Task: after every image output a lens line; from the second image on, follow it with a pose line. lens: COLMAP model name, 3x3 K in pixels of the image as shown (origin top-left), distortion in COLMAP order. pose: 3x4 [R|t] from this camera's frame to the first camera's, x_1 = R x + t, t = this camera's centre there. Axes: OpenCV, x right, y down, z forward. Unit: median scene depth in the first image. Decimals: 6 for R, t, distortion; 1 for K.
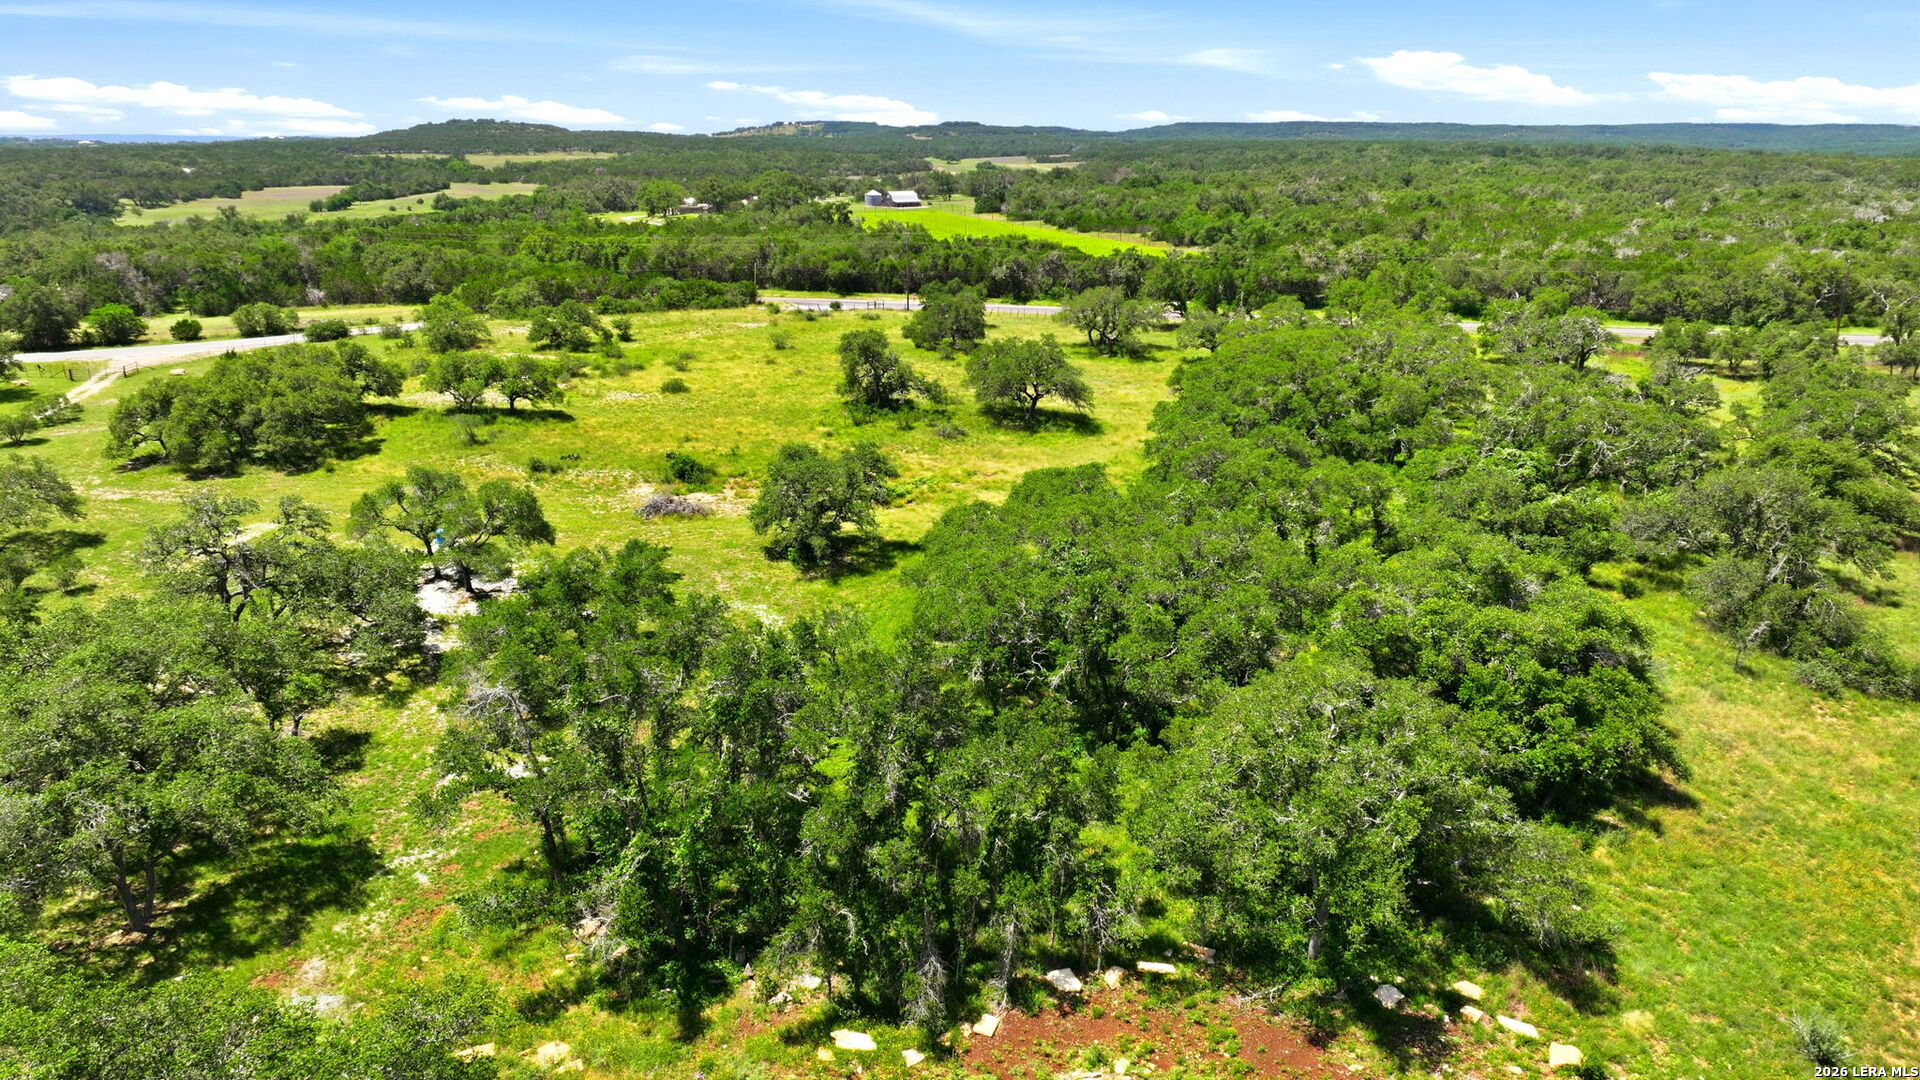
lens RADIAL K [[1340.8, 0, 964.2], [0, 1340.8, 528.2], [0, 0, 1]] dist [-0.004837, 0.020915]
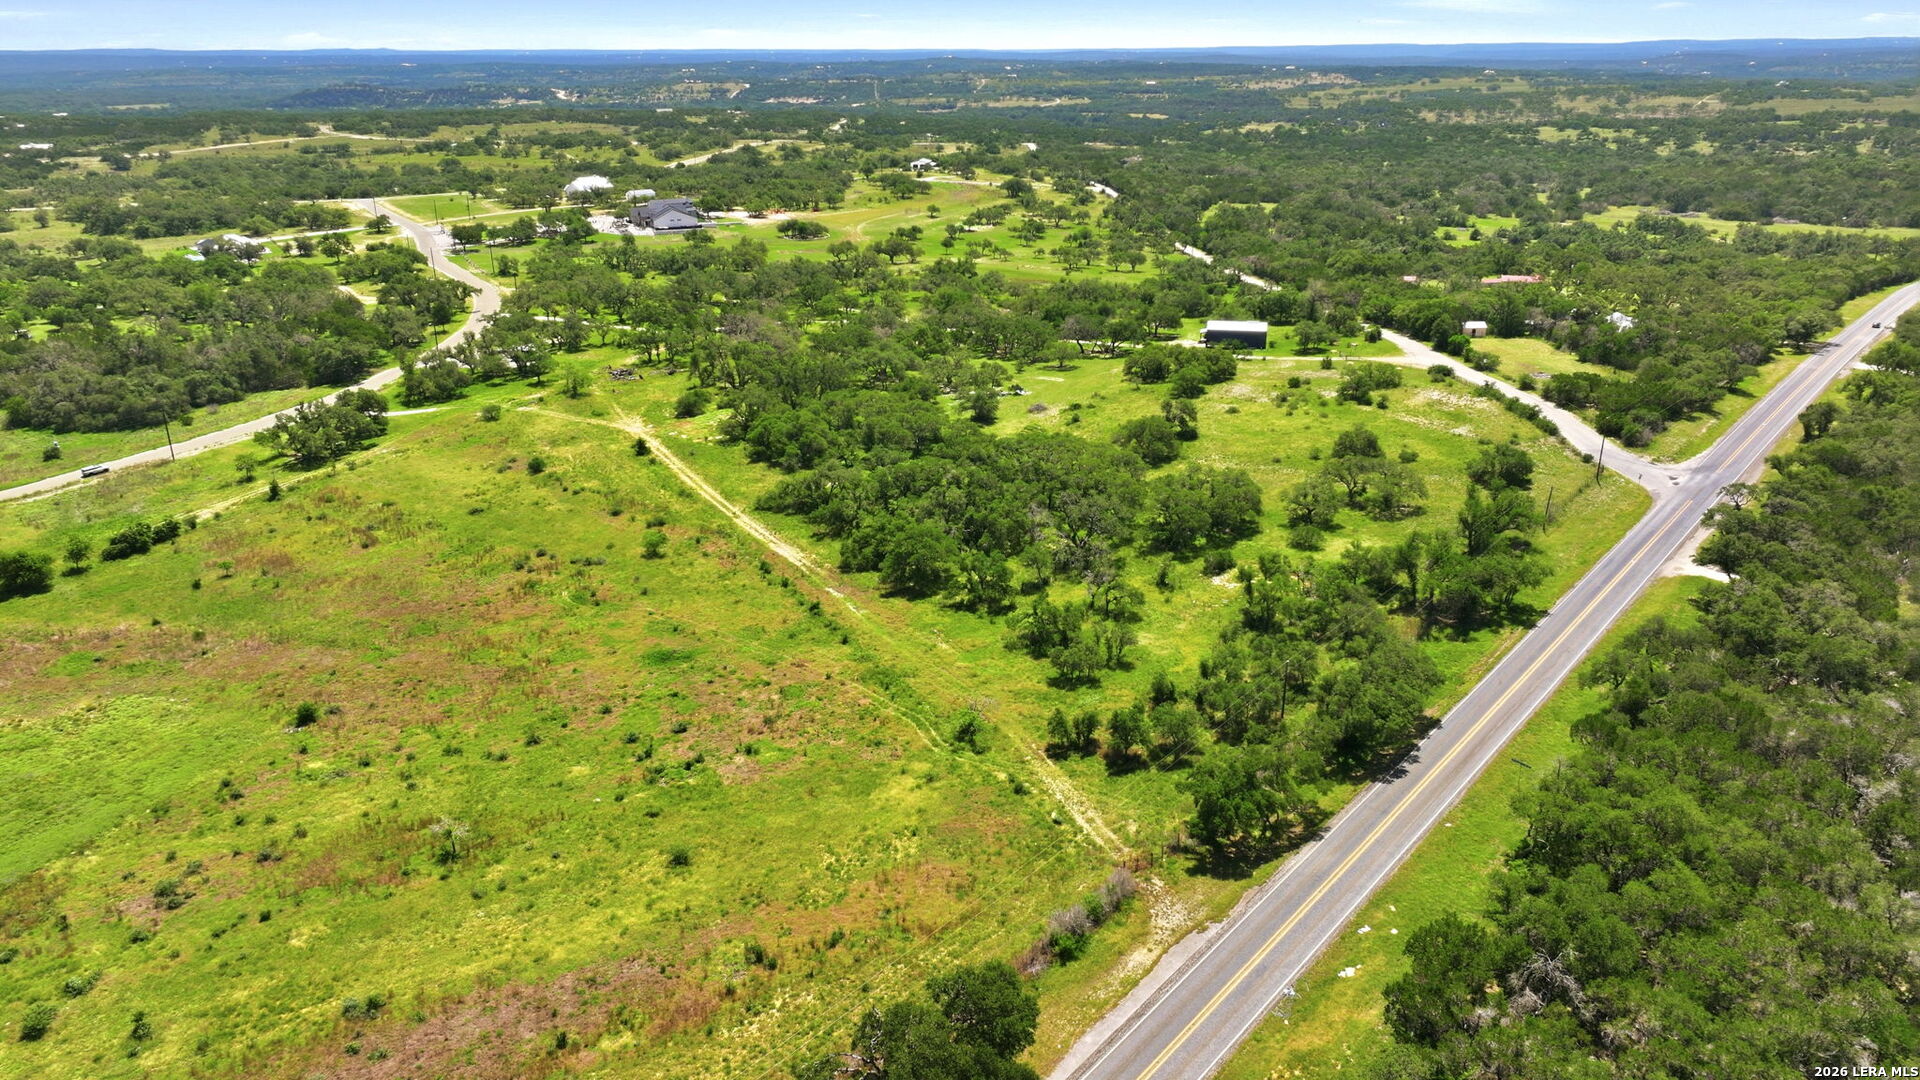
lens RADIAL K [[1340.8, 0, 963.3], [0, 1340.8, 540.6], [0, 0, 1]] dist [-0.004837, 0.020915]
pose [[-0.389602, 0.324387, -0.861965, 2.344685], [-0.249638, 0.863685, 0.437869, -0.955667], [0.886505, 0.385773, -0.255514, 1.593110]]
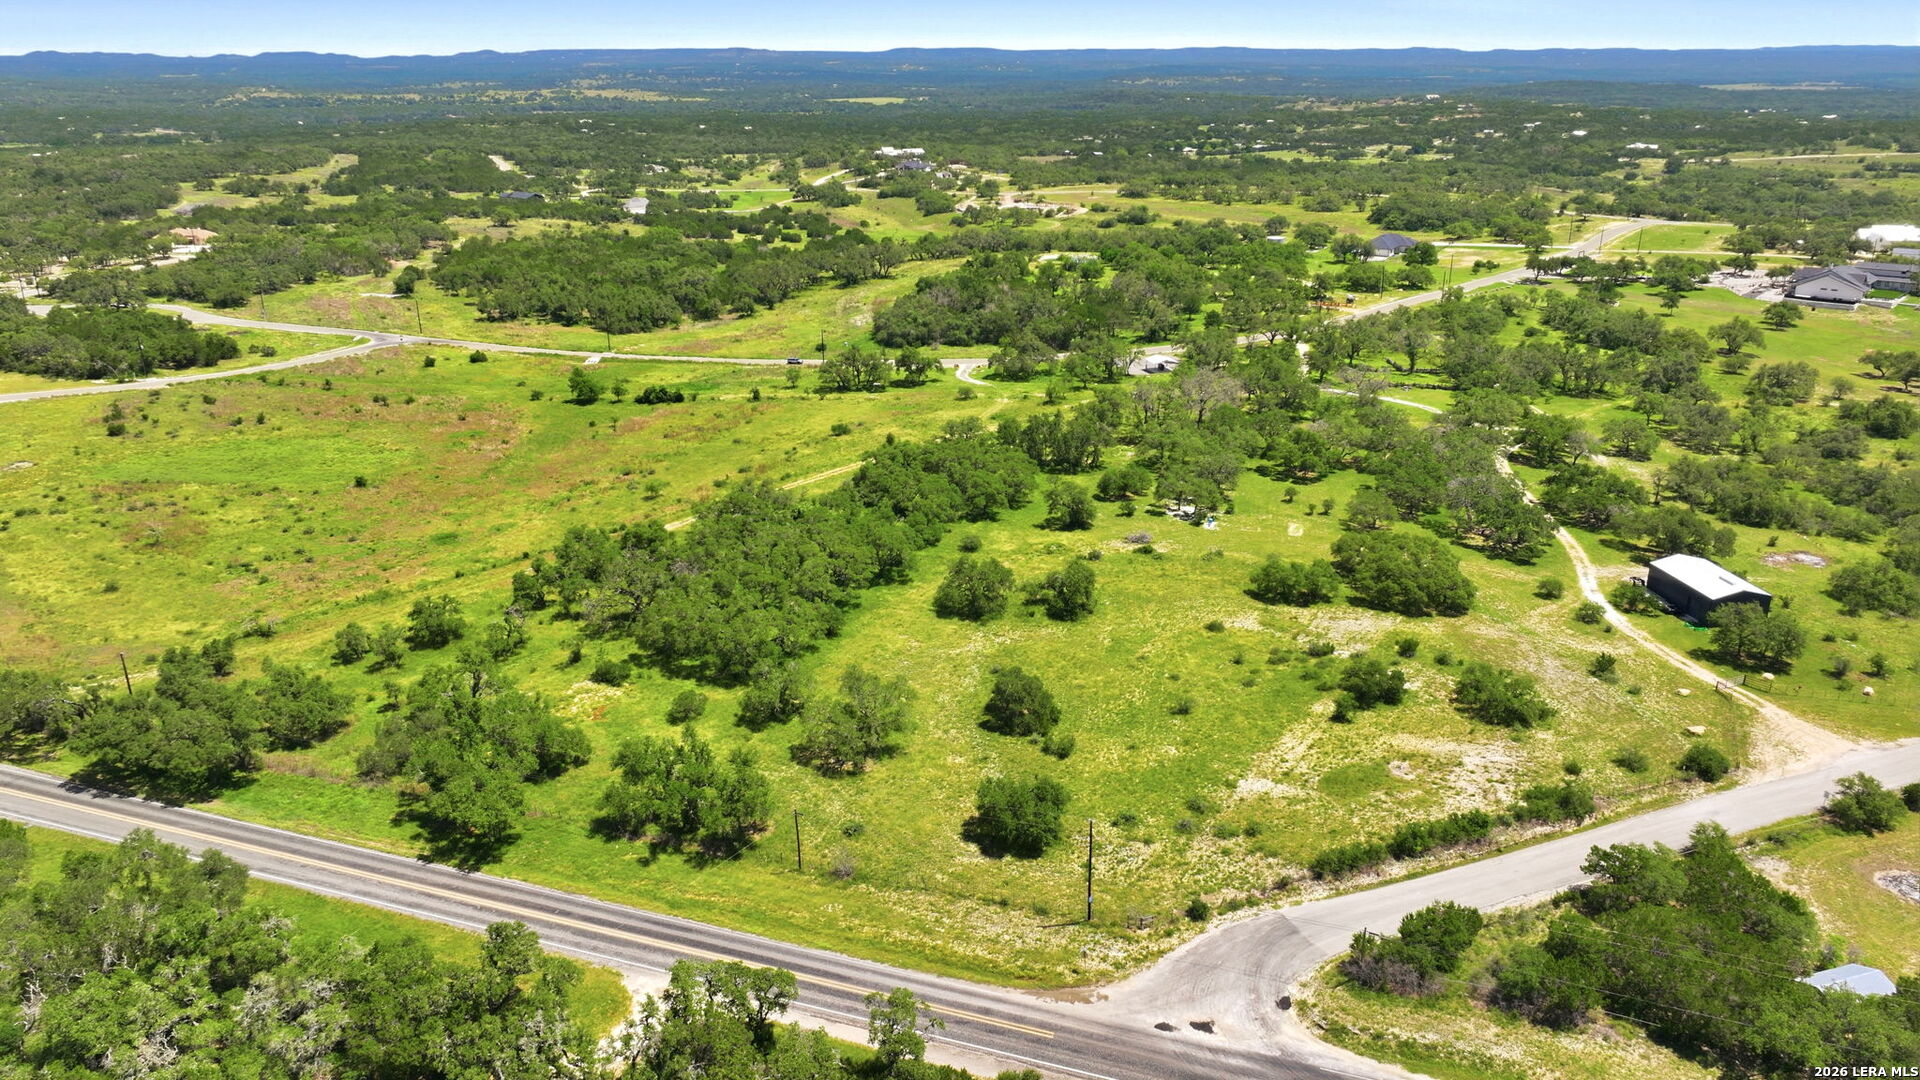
lens RADIAL K [[1340.8, 0, 956.1], [0, 1340.8, 536.5], [0, 0, 1]] dist [-0.004837, 0.020915]
pose [[-0.998021, -0.013841, 0.061334, -0.027877], [0.024857, 0.809157, 0.587066, -1.327203], [-0.057754, 0.587429, -0.807212, 2.719150]]
